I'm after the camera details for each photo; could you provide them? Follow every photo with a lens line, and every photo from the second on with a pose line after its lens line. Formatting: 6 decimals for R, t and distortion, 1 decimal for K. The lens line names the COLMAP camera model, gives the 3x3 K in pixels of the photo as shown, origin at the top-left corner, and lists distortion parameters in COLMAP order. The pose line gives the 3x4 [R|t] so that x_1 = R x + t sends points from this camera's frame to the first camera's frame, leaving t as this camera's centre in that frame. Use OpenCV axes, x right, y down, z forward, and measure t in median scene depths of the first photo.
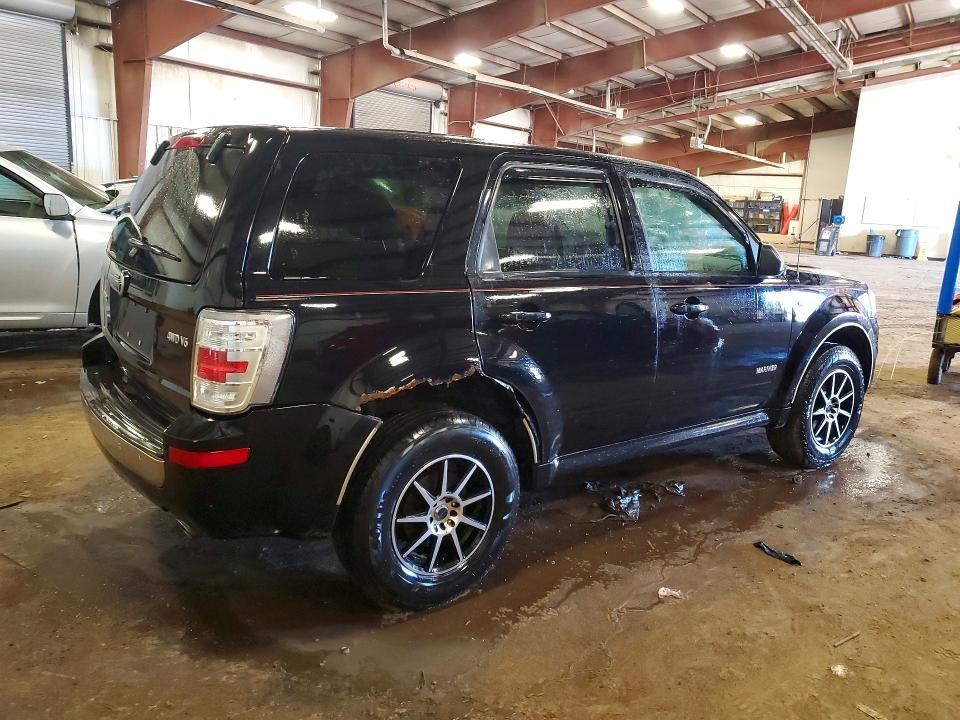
lens RADIAL K [[753.3, 0, 472.4], [0, 753.3, 358.4], [0, 0, 1]] dist [0.014642, 0.003773]
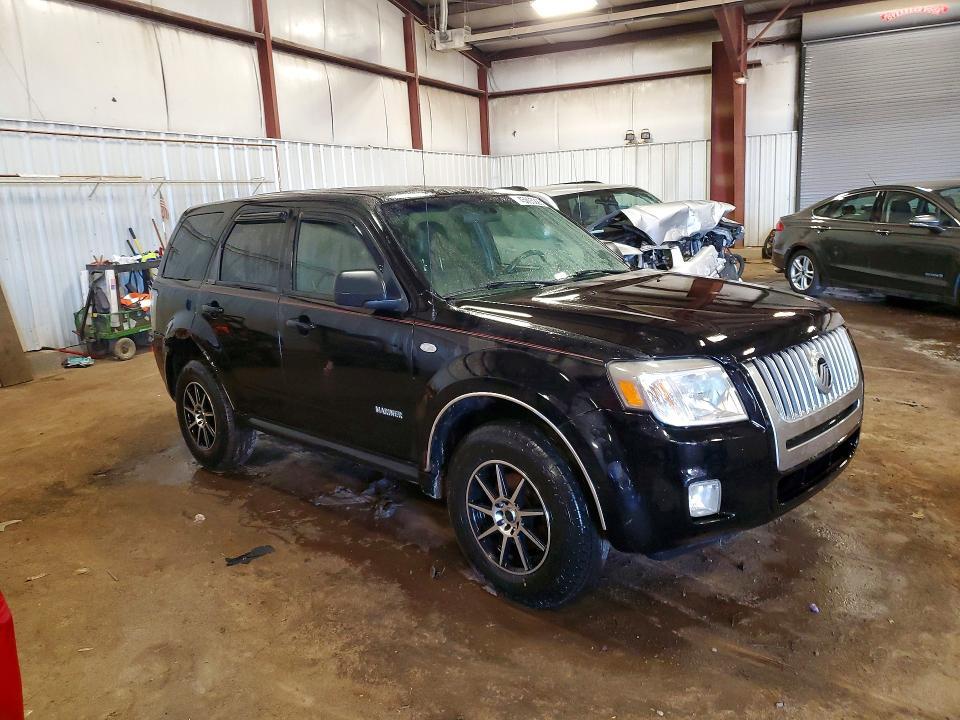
lens RADIAL K [[753.3, 0, 472.4], [0, 753.3, 358.4], [0, 0, 1]] dist [0.014642, 0.003773]
pose [[0.131761, 0.143505, -0.980839, 1.365605], [-0.161230, 0.979393, 0.121635, -0.185440], [0.978082, 0.142114, 0.152183, 1.037182]]
